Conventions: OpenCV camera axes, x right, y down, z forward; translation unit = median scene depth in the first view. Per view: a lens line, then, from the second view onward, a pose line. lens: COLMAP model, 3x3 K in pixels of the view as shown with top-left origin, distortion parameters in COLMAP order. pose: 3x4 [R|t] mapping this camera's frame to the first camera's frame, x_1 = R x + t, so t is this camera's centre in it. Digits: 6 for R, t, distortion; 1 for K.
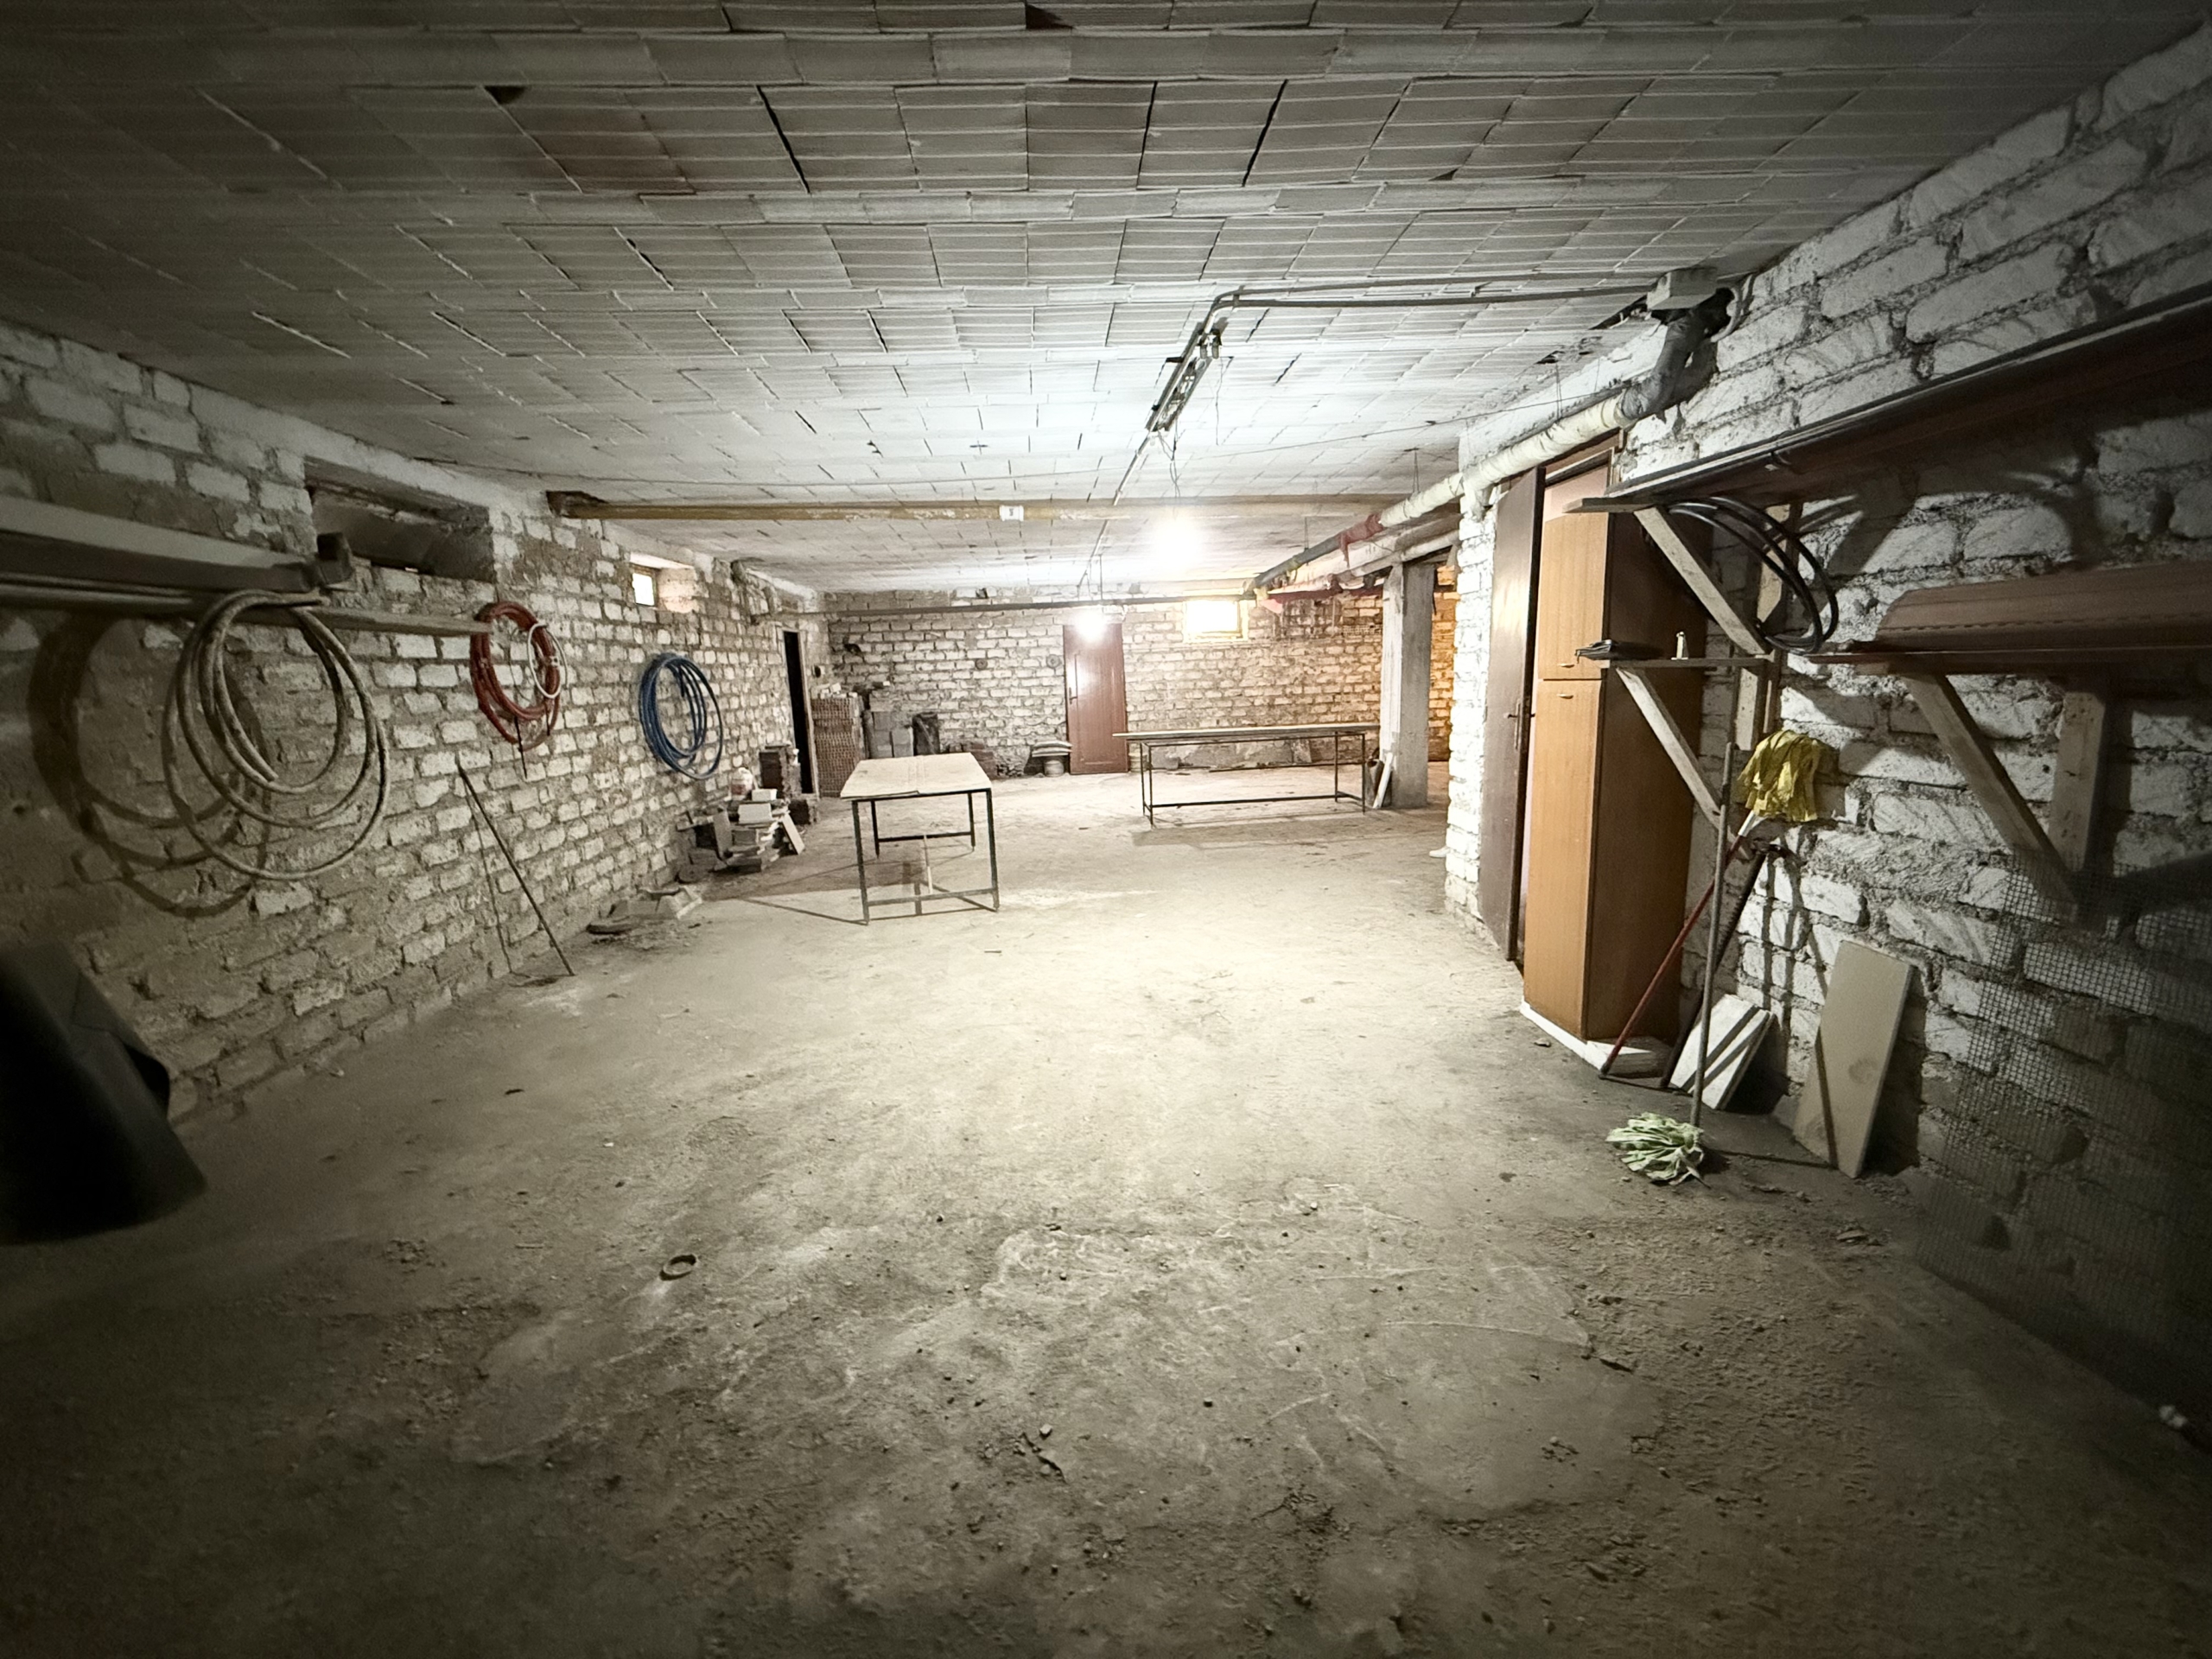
lens RADIAL K [[881.1, 0, 1104.9], [0, 881.1, 833.8], [0, 0, 1]] dist [-0.000668, 0.000068]
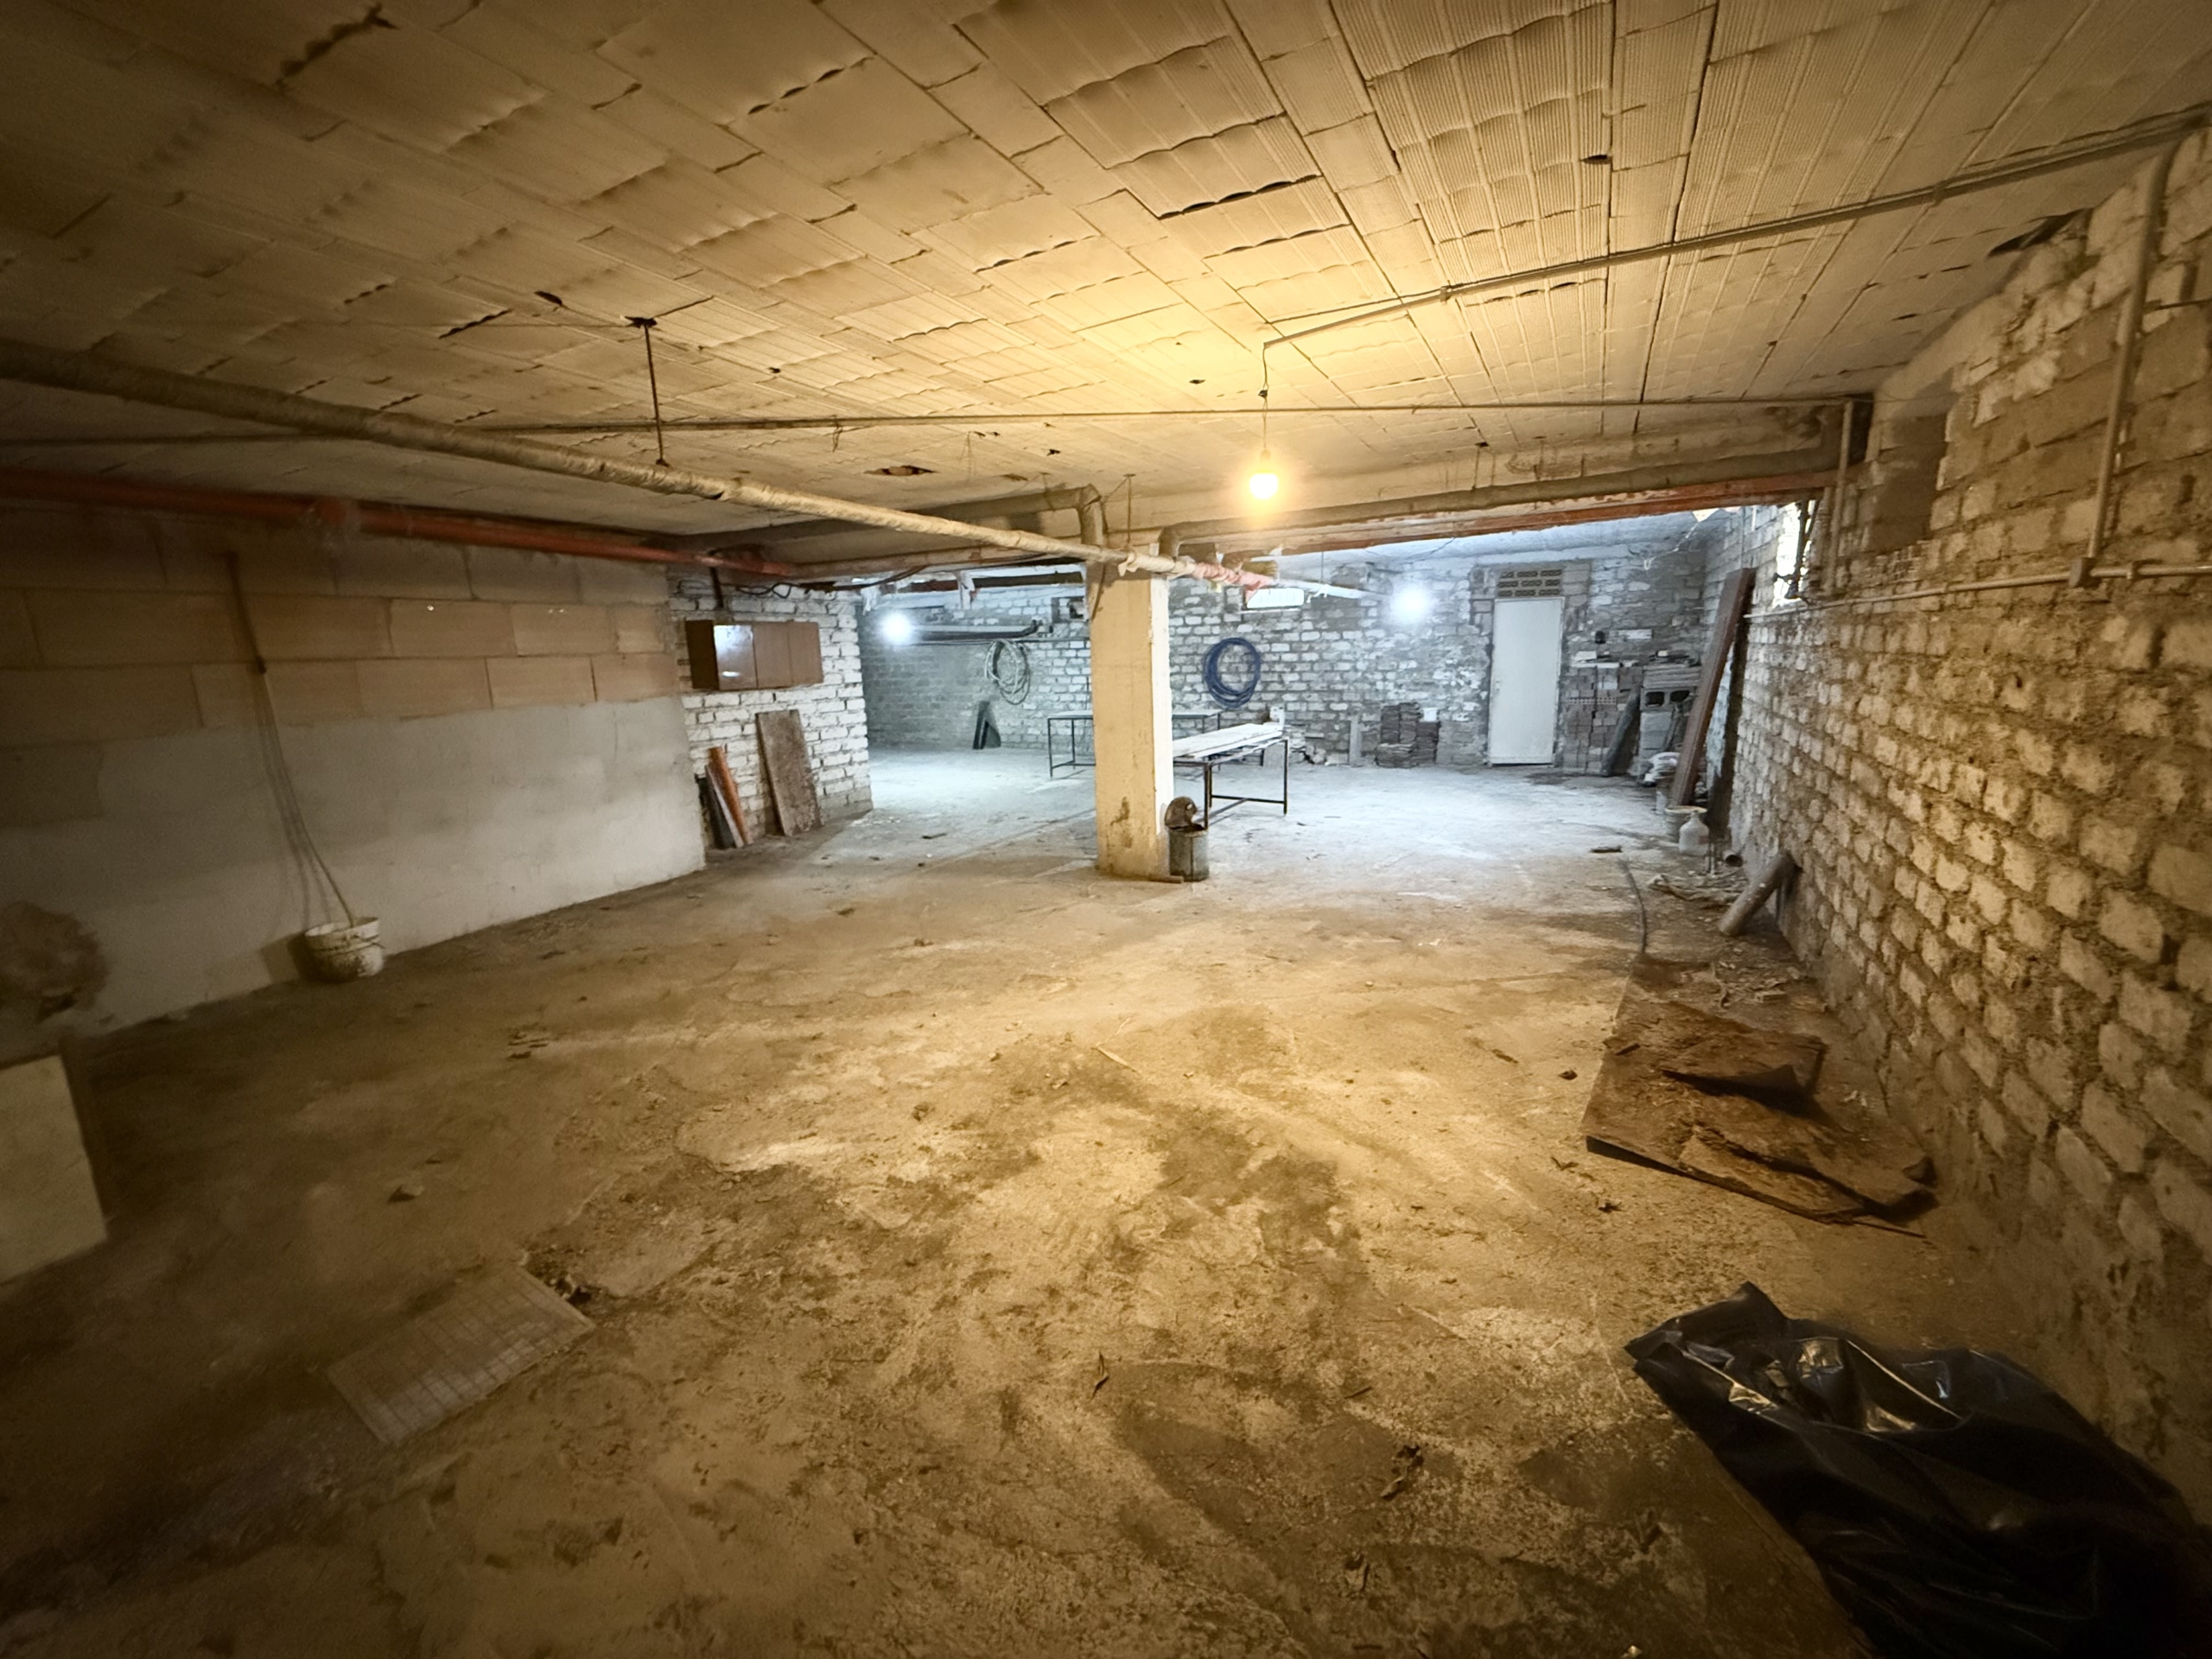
lens RADIAL K [[881.1, 0, 1097.5], [0, 881.1, 833.1], [0, 0, 1]] dist [-0.000668, 0.000068]
pose [[-0.543836, 0.229540, -0.807189, 1.302954], [-0.101756, 0.936731, 0.334935, -0.424915], [0.833000, 0.264286, -0.486070, 1.824671]]
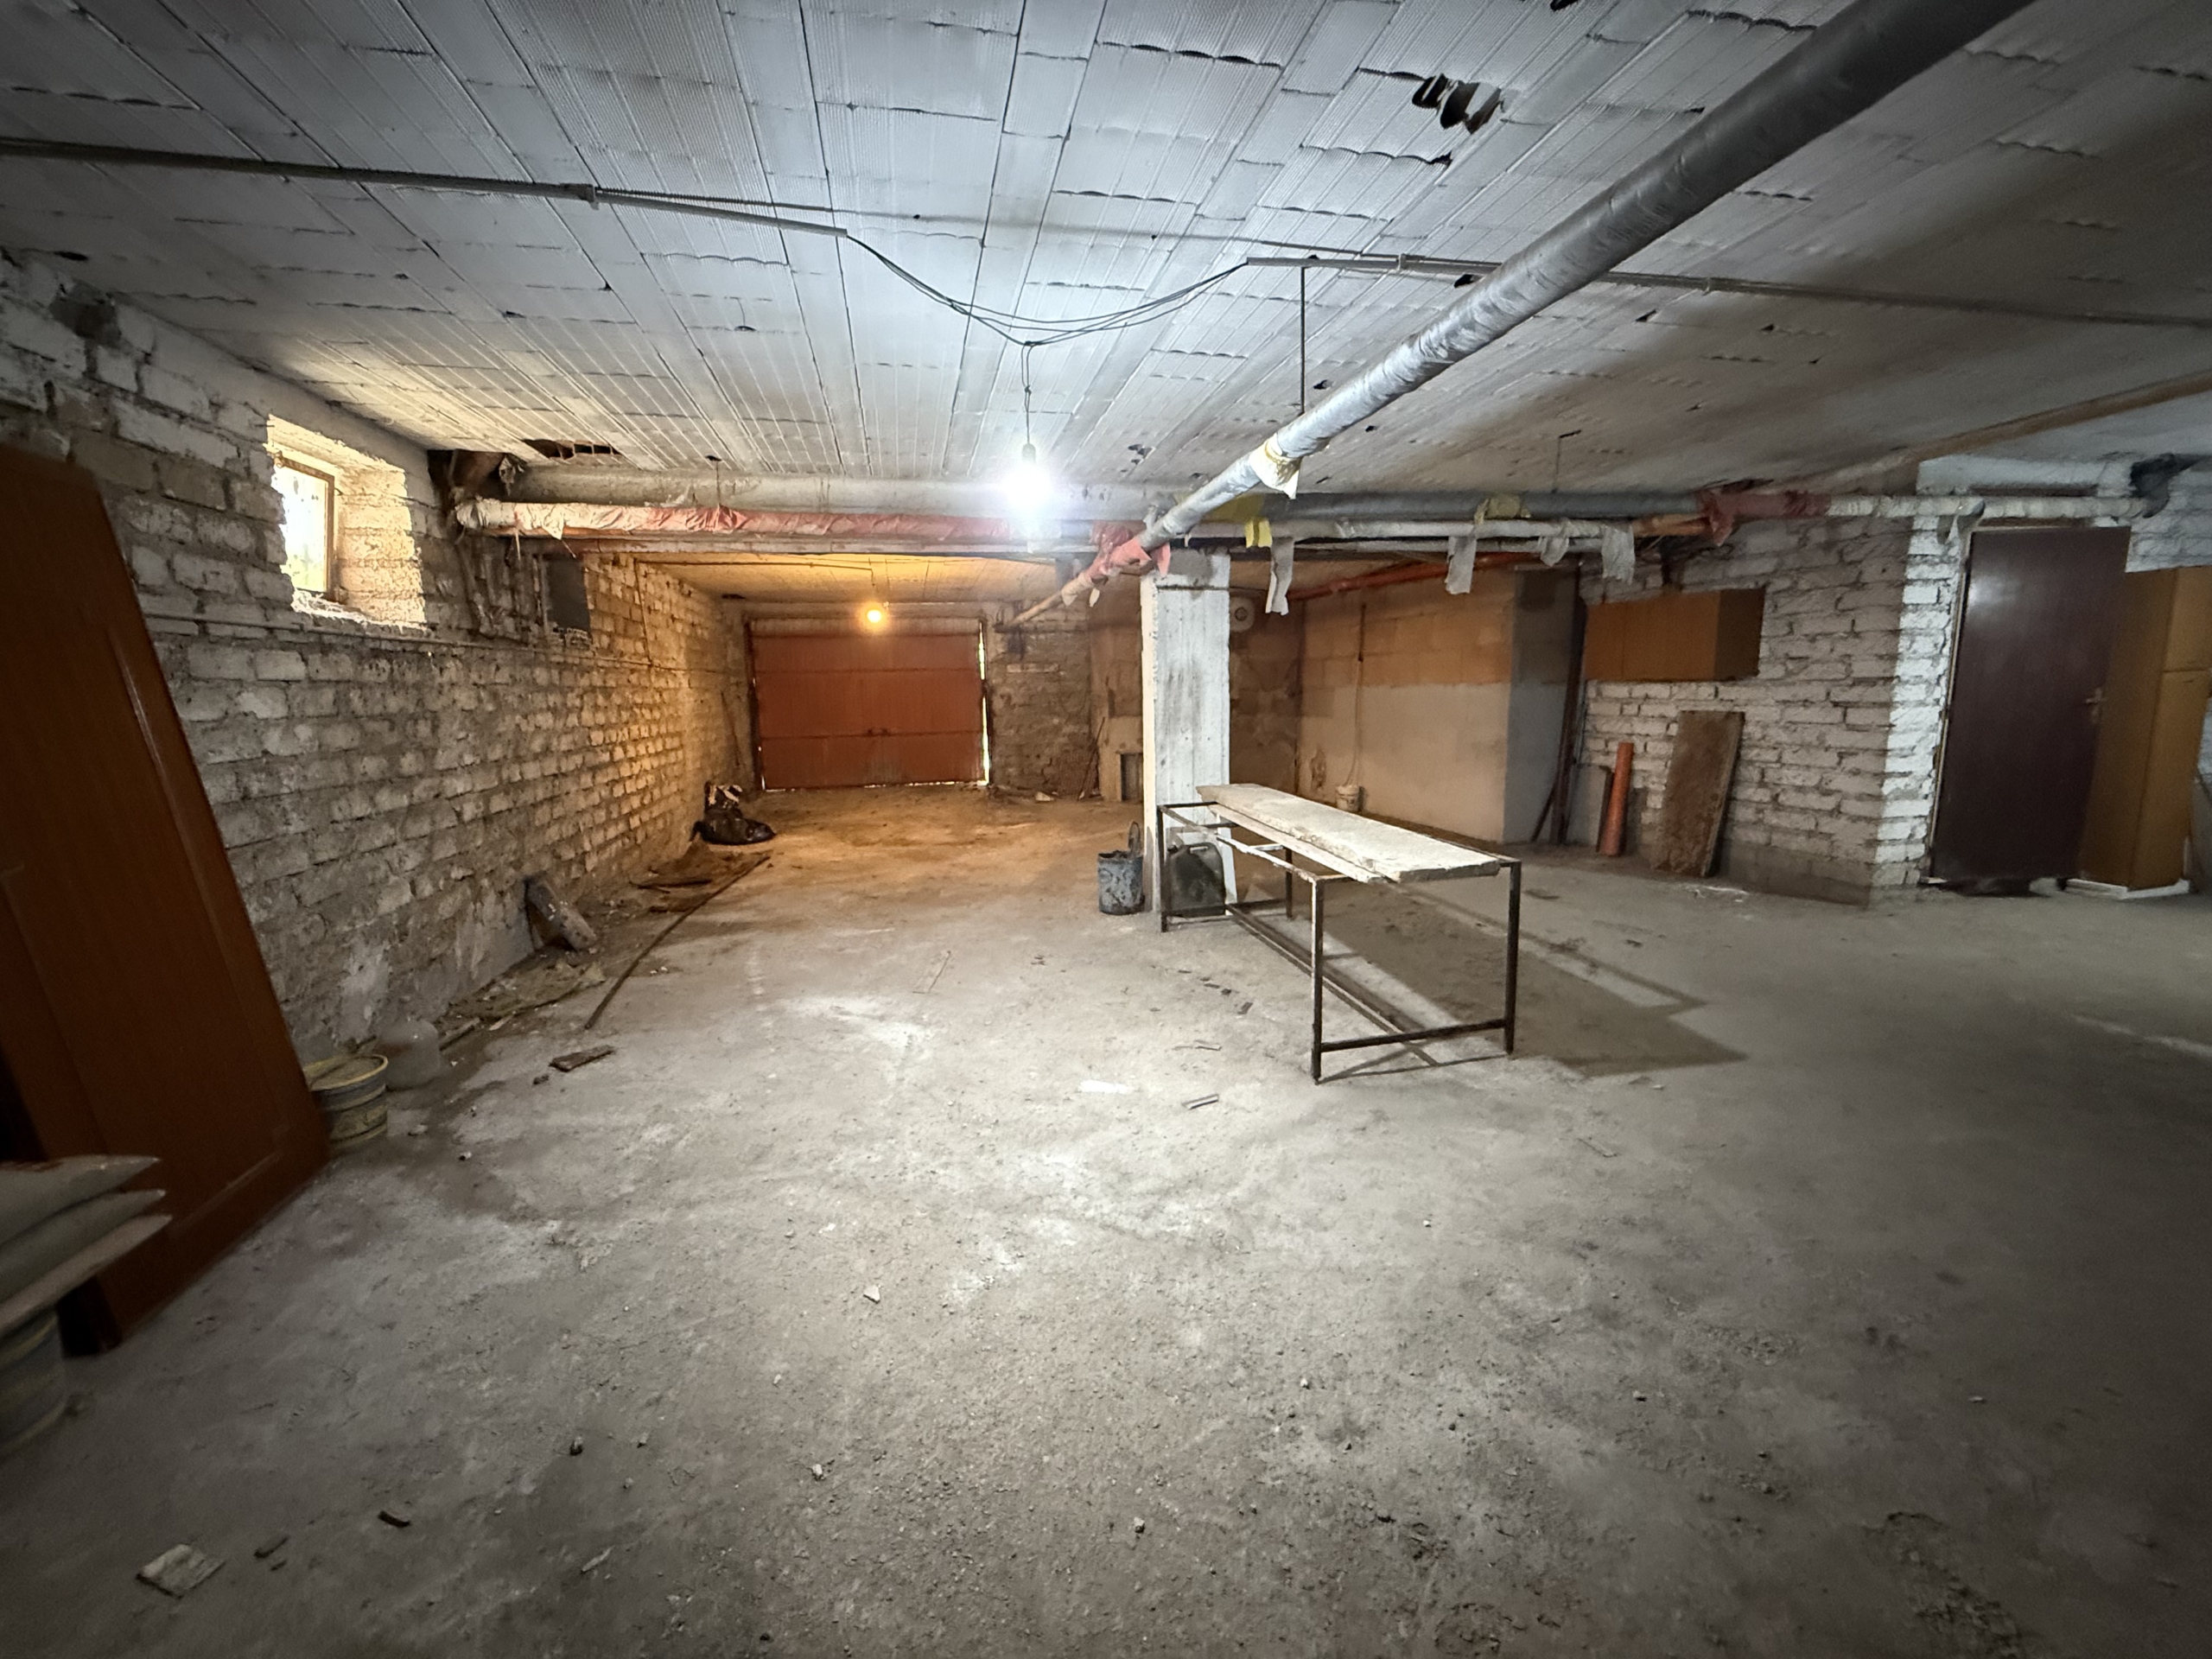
lens RADIAL K [[881.1, 0, 1100.8], [0, 881.1, 831.6], [0, 0, 1]] dist [-0.000668, 0.000068]
pose [[-0.142331, -0.113988, 0.983234, -0.396021], [0.214494, 0.966191, 0.143062, -0.266925], [-0.966299, 0.231260, -0.113069, 1.546489]]
